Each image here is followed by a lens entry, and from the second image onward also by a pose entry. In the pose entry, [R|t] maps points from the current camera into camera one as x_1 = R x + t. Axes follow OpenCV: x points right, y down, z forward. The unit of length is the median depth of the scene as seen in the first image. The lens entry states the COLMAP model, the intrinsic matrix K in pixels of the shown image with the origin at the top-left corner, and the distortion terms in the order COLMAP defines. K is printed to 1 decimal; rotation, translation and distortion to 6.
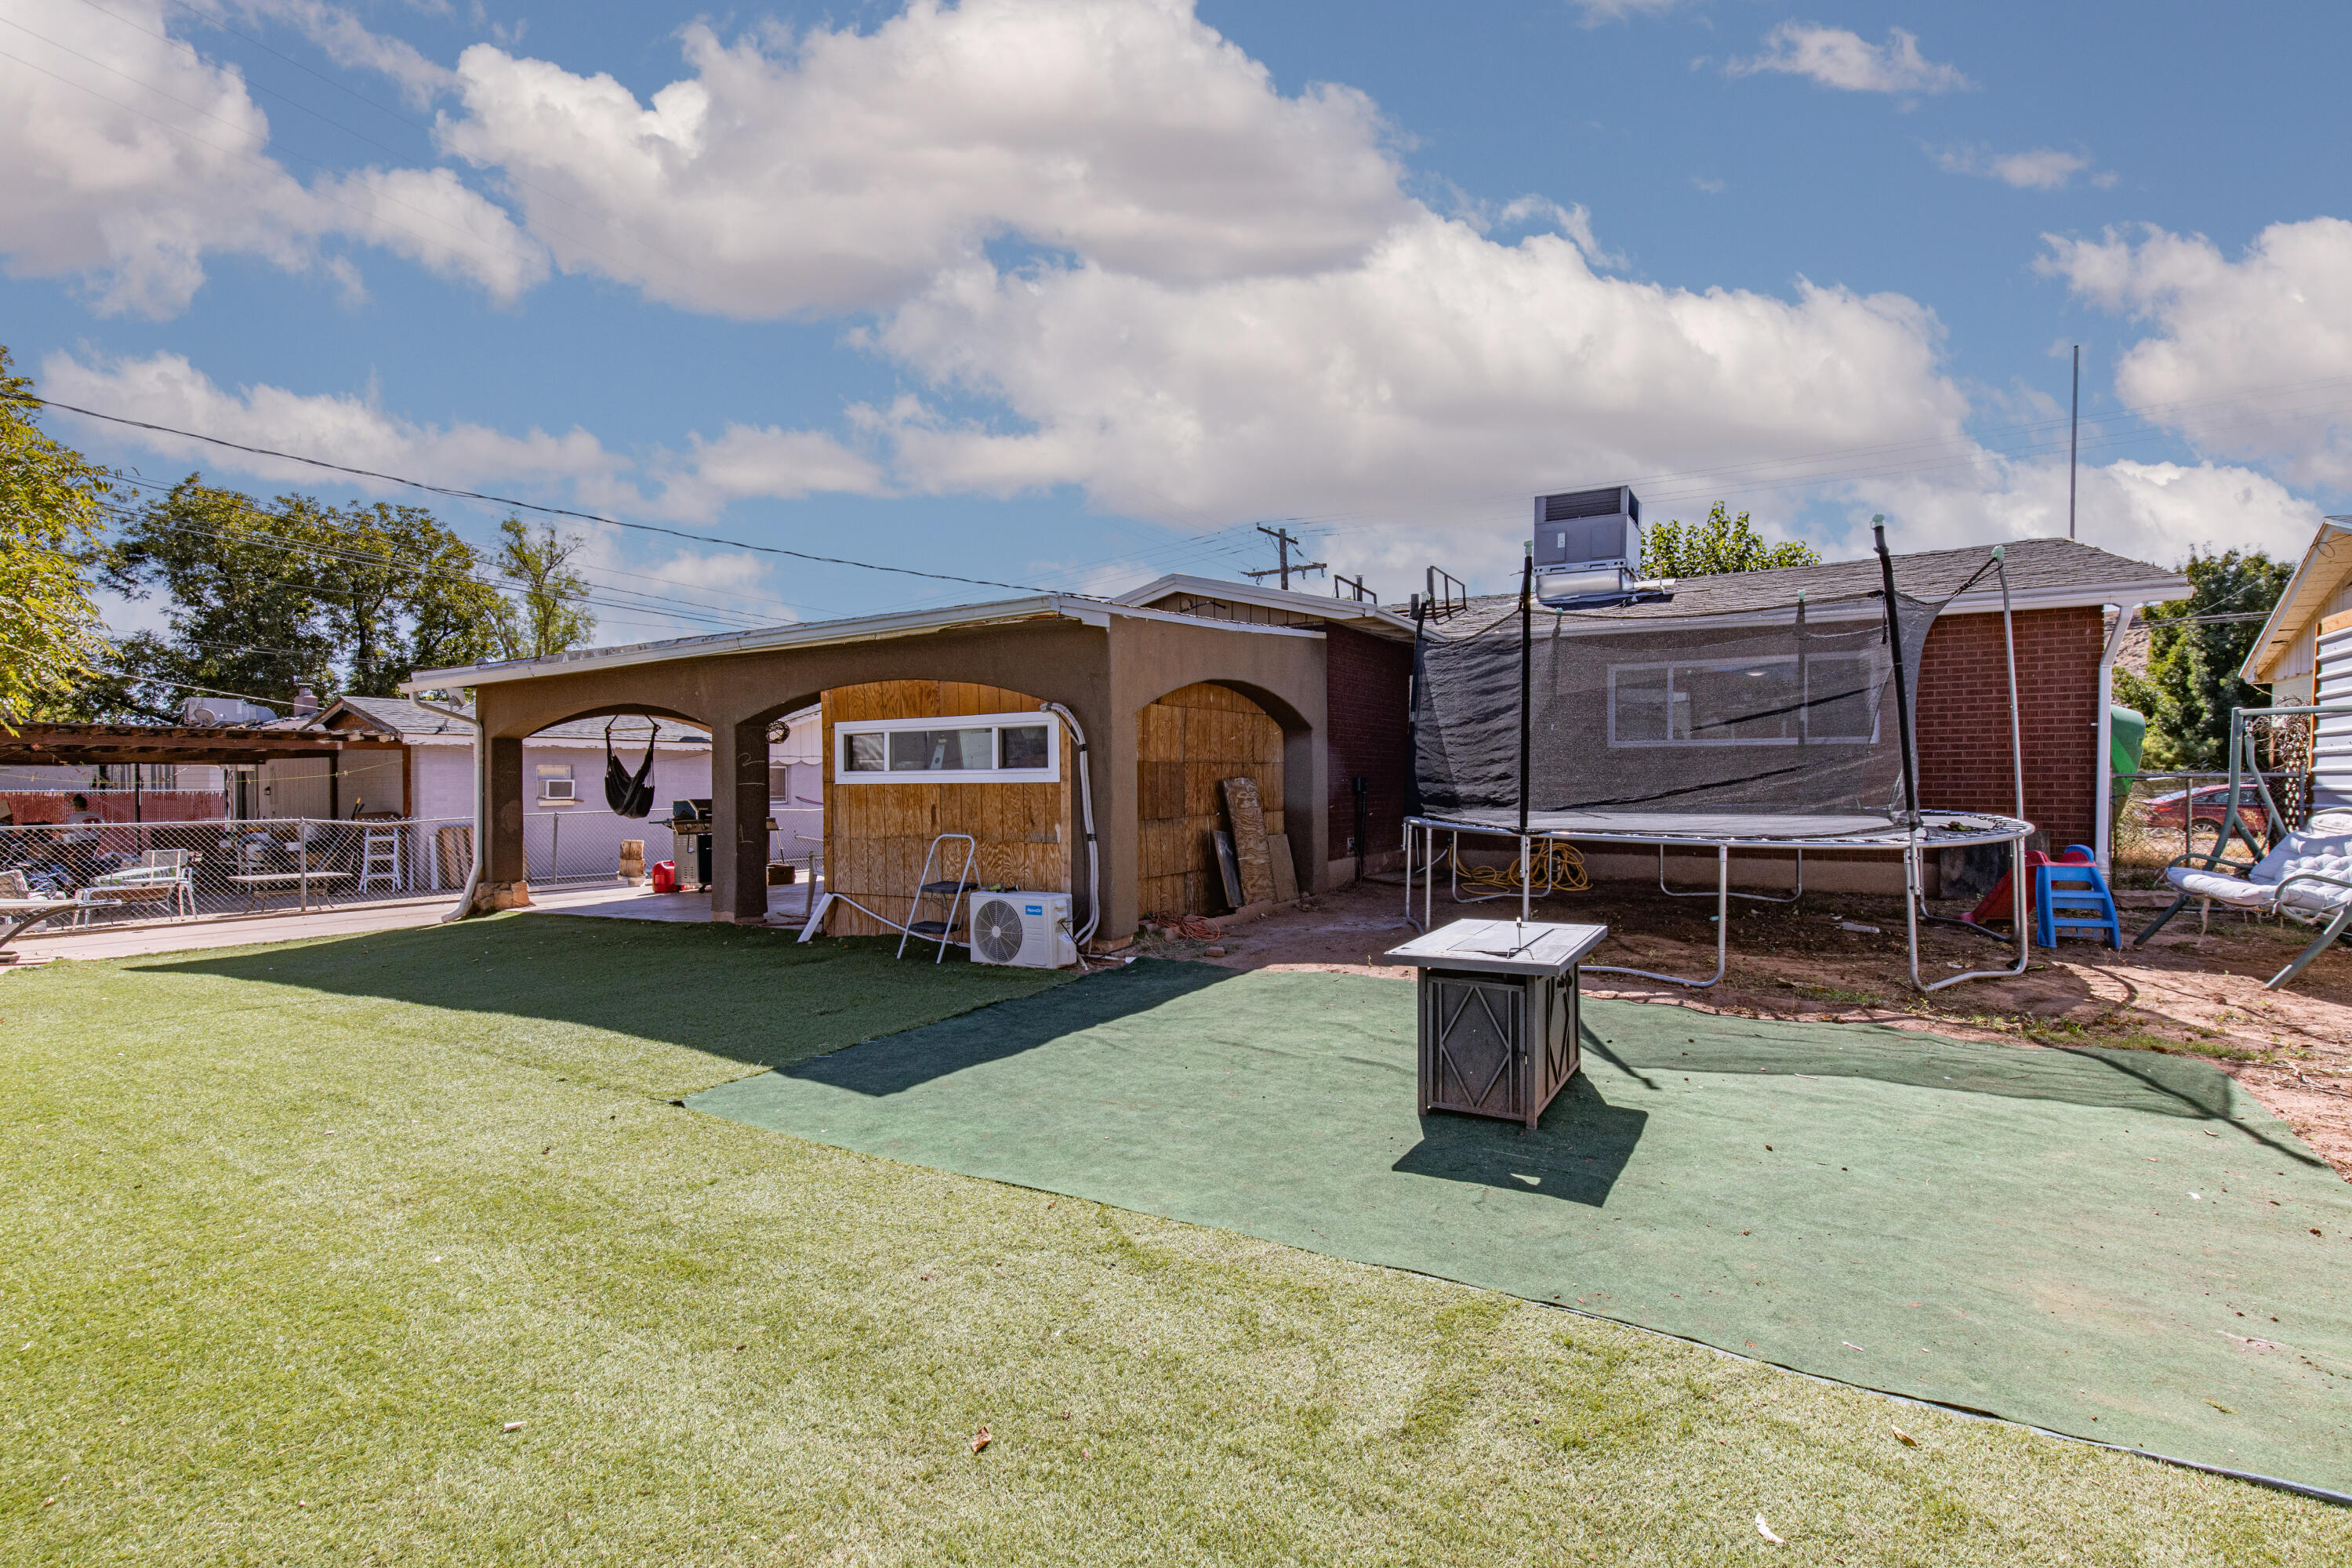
lens RADIAL K [[1058.5, 0, 1176.0], [0, 1058.5, 784.0], [0, 0, 1]] dist [0.004120, 0.001038]
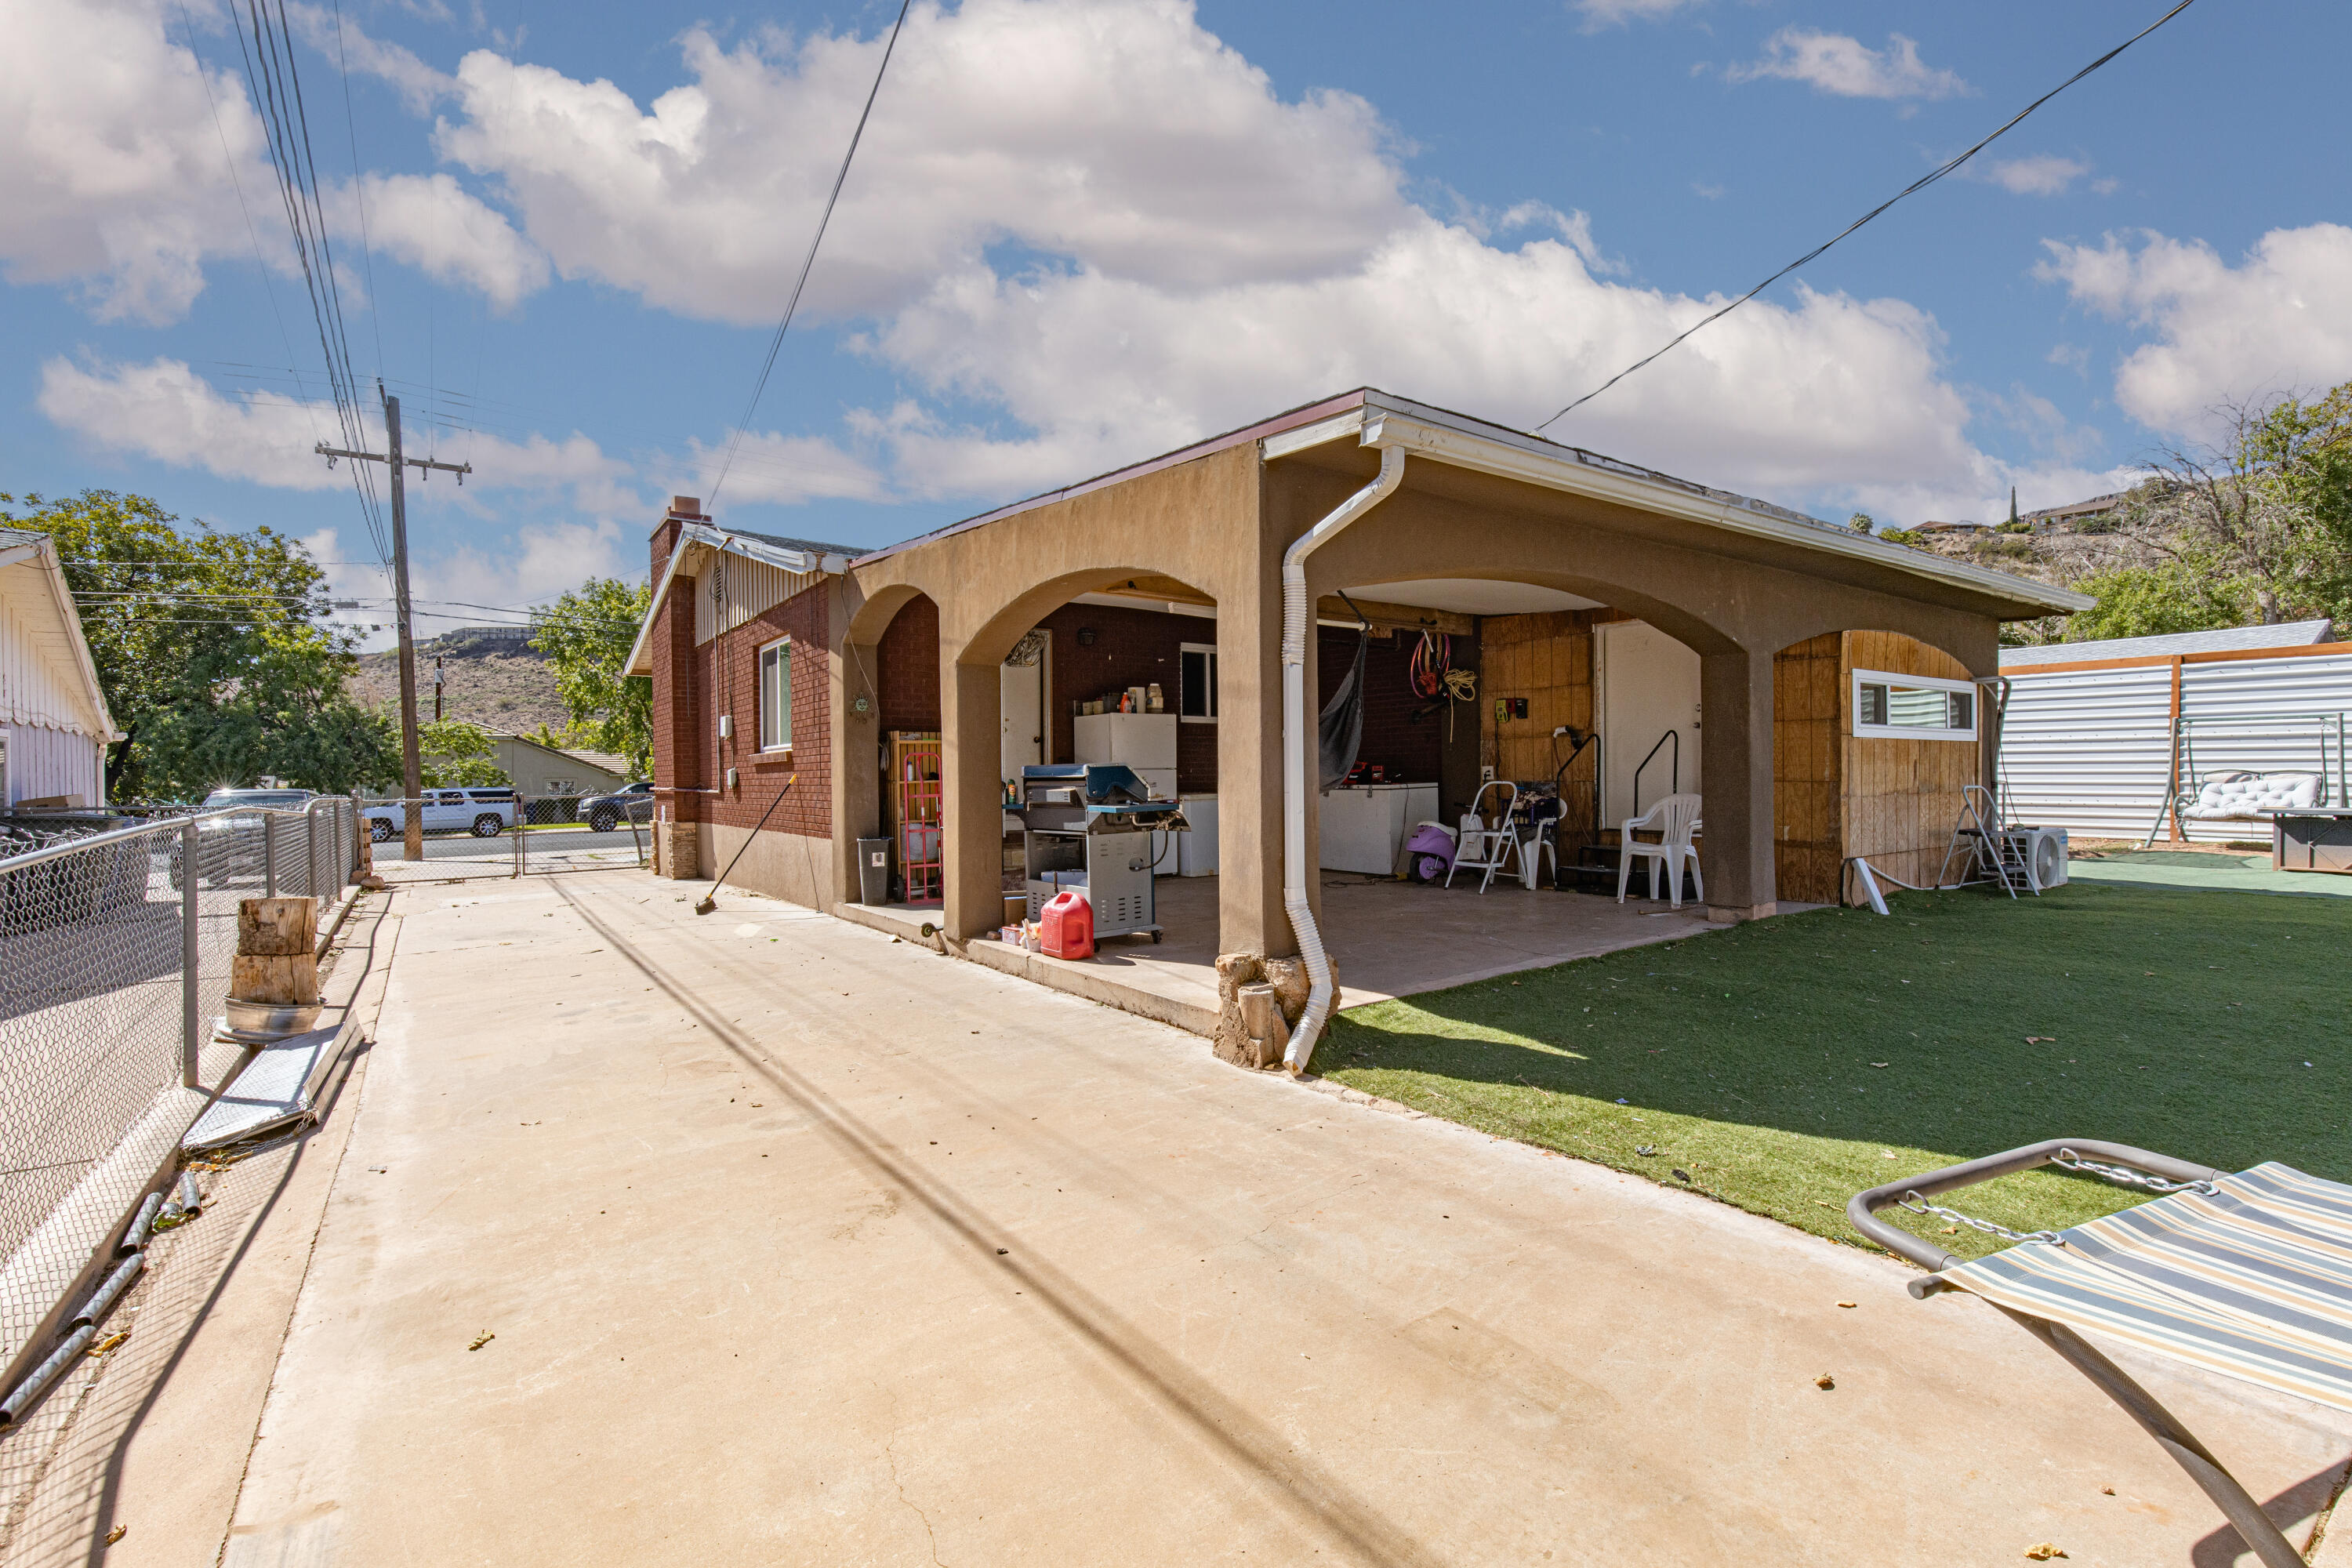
lens RADIAL K [[1058.5, 0, 1176.0], [0, 1058.5, 784.0], [0, 0, 1]] dist [0.004120, 0.001038]
pose [[0.402816, -0.002586, 0.915277, -1.479704], [0.006035, 0.999982, 0.000169, 0.038694], [-0.915261, 0.005456, 0.402824, 1.253044]]
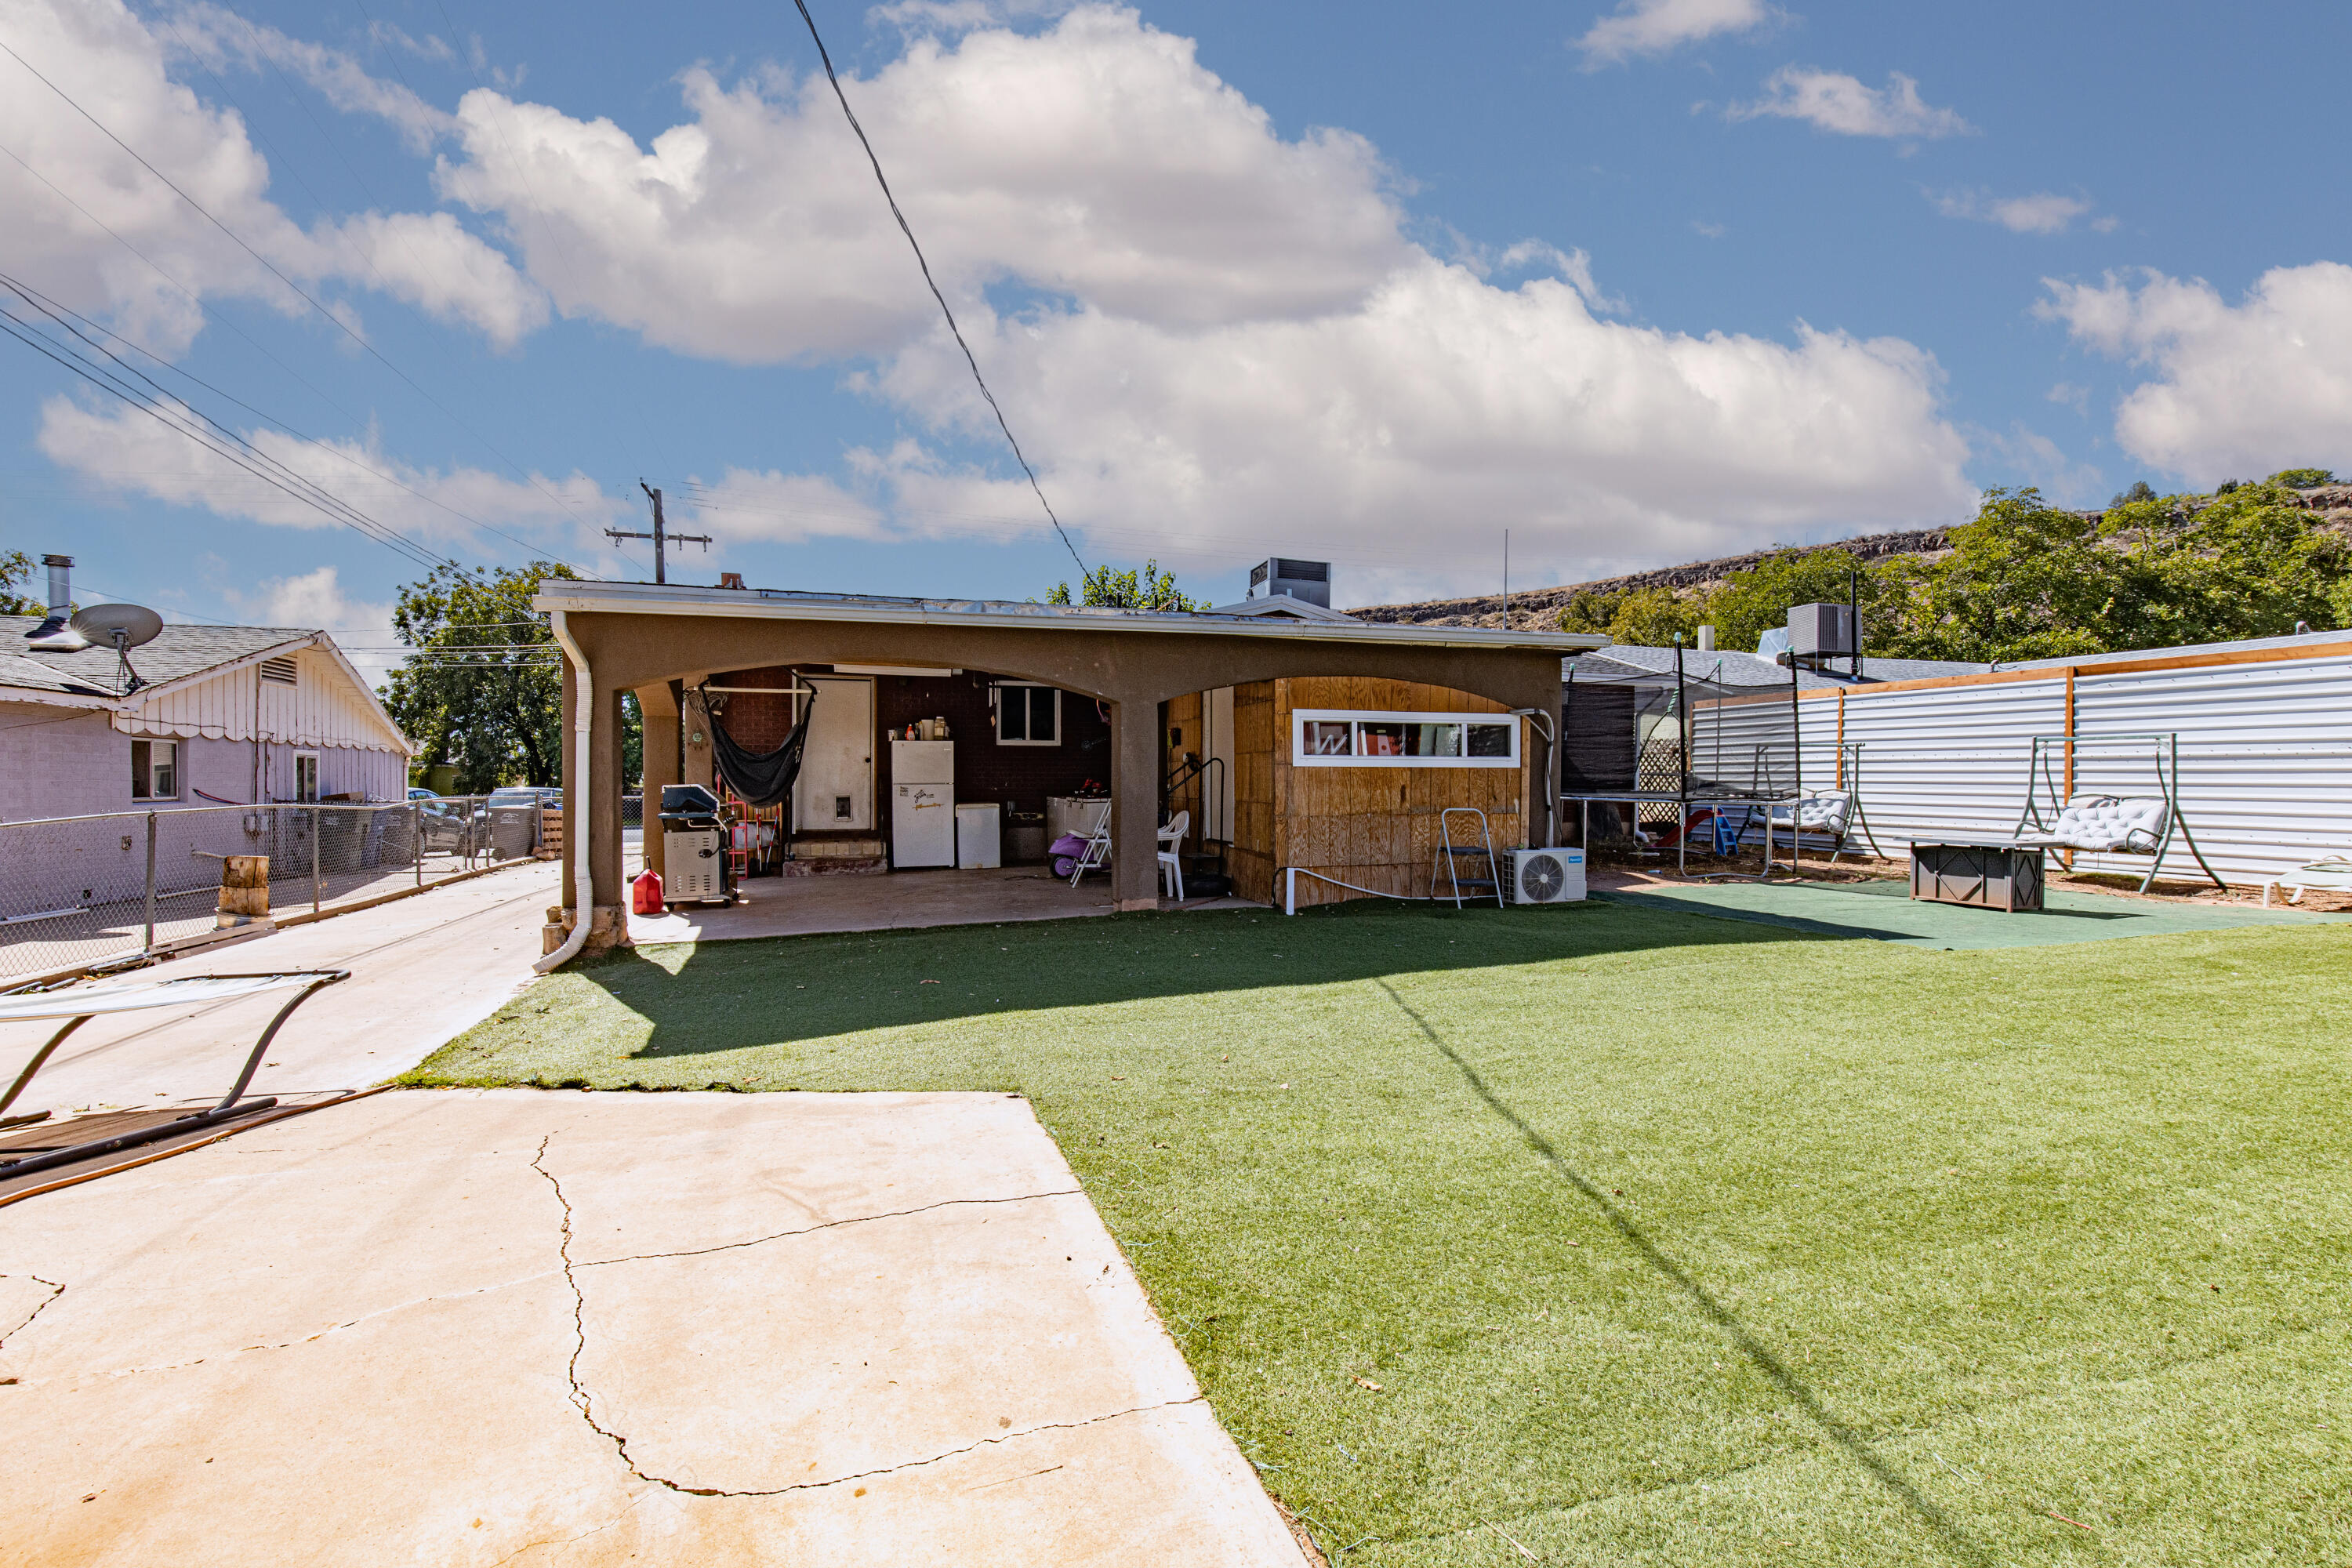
lens RADIAL K [[1058.5, 0, 1176.0], [0, 1058.5, 784.0], [0, 0, 1]] dist [0.004120, 0.001038]
pose [[0.657970, 0.004115, 0.753033, -1.301043], [-0.004637, 0.999988, -0.001414, 0.021291], [-0.753030, -0.002561, 0.657981, 0.410424]]
